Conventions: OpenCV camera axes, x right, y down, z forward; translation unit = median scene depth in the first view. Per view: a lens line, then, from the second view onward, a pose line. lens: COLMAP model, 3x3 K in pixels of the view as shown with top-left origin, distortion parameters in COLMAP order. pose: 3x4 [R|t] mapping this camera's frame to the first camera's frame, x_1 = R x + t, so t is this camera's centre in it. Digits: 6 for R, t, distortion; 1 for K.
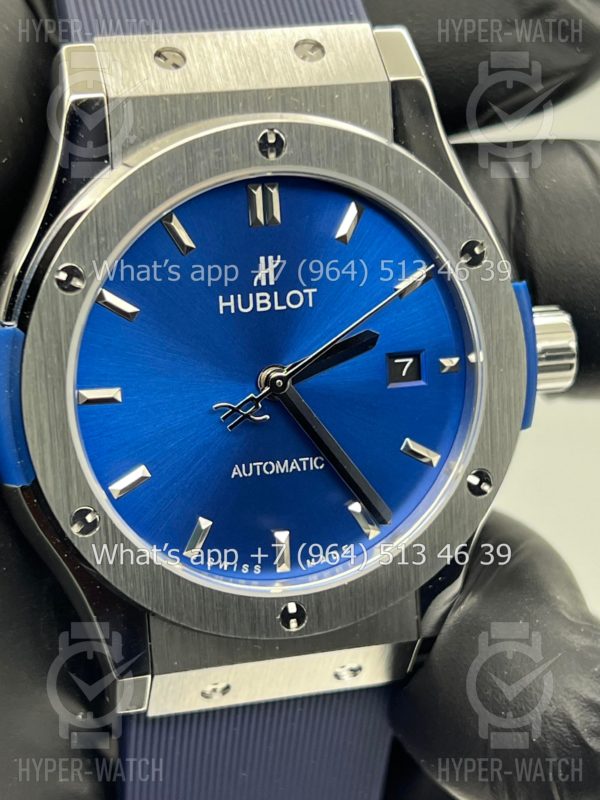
lens RADIAL K [[1933.8, 0, 298.1], [0, 1933.8, 431.5], [0, 0, 1]] dist [0.259810, -0.743547]
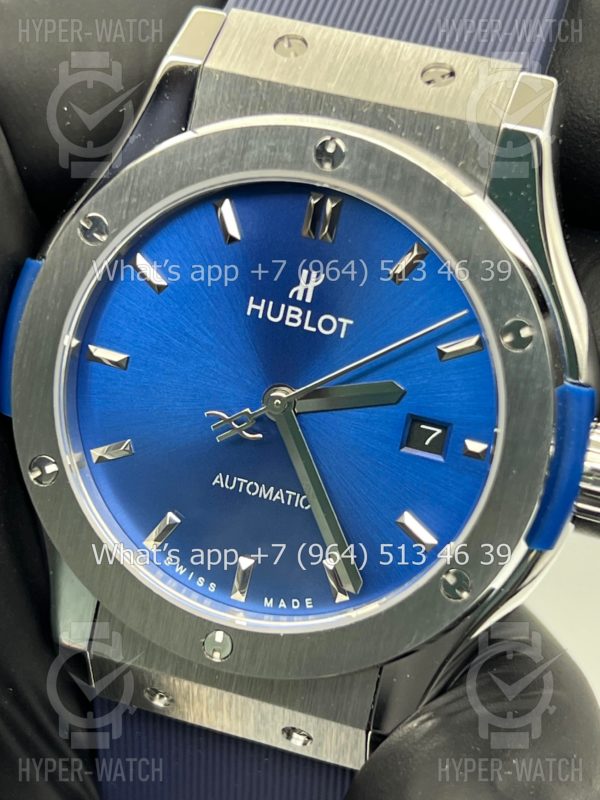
lens RADIAL K [[1933.8, 0, 298.1], [0, 1933.8, 431.5], [0, 0, 1]] dist [0.259810, -0.743547]
pose [[0.837253, 0.311783, -0.449221, 0.420692], [-0.327954, 0.943681, 0.043726, -0.056083], [0.437555, 0.110714, 0.892350, 0.171071]]
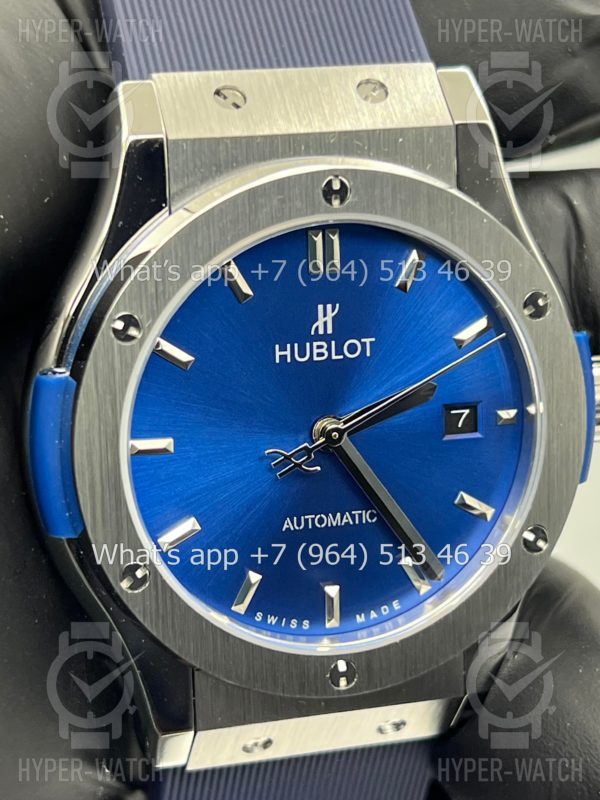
lens RADIAL K [[1933.8, 0, 298.1], [0, 1933.8, 431.5], [0, 0, 1]] dist [0.259810, -0.743547]
pose [[0.999335, 0.021139, 0.029701, -0.056822], [-0.021874, 0.999457, 0.024632, -0.050209], [-0.029165, -0.025265, 0.999255, 0.031663]]
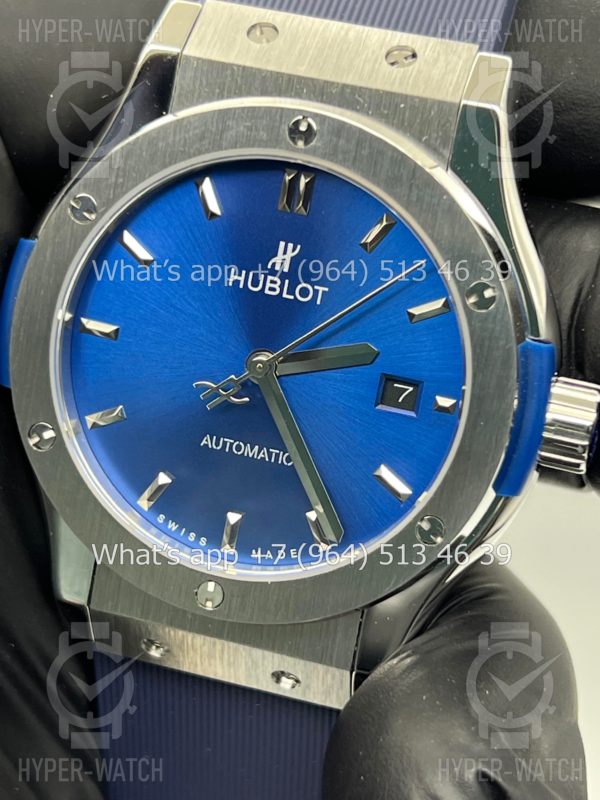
lens RADIAL K [[1933.8, 0, 298.1], [0, 1933.8, 431.5], [0, 0, 1]] dist [0.259810, -0.743547]
pose [[0.851069, 0.288996, -0.438364, 0.453470], [-0.303232, 0.952119, 0.038982, -0.038183], [0.428640, 0.099750, 0.897952, 0.112469]]
